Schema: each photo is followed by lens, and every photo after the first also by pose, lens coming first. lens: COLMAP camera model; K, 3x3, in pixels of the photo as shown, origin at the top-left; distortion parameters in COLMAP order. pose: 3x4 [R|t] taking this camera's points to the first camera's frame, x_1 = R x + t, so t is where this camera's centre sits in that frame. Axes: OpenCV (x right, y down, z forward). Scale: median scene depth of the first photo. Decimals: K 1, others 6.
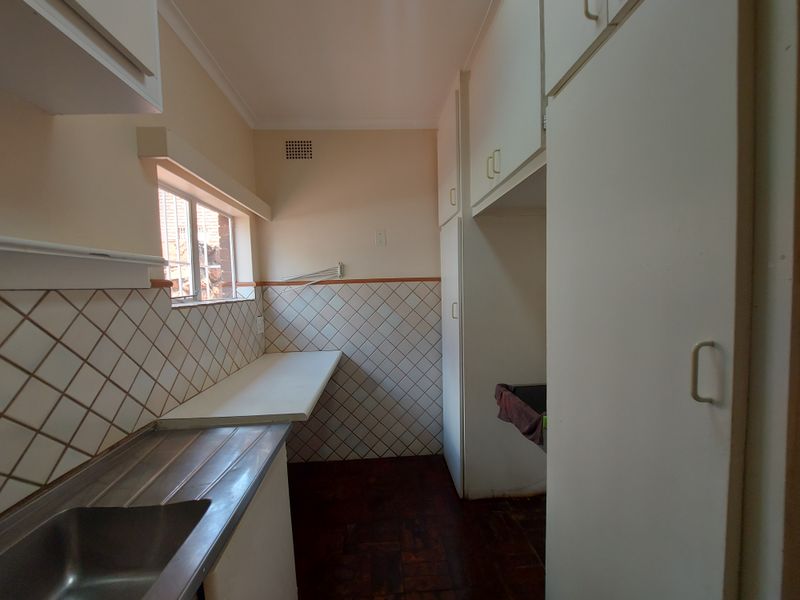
lens RADIAL K [[317.3, 0, 398.9], [0, 317.3, 304.8], [0, 0, 1]] dist [-0.015173, 0.001397]
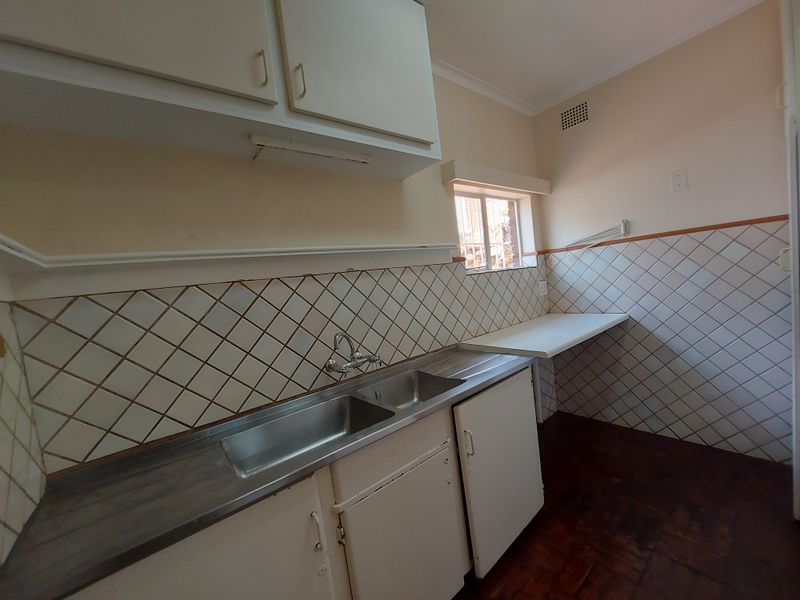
lens RADIAL K [[317.3, 0, 398.2], [0, 317.3, 302.2], [0, 0, 1]] dist [-0.015173, 0.001397]
pose [[0.573119, 0.014132, -0.819350, 0.198261], [0.052568, 0.997158, 0.053970, 0.023664], [0.817784, -0.074003, 0.570747, -0.091316]]
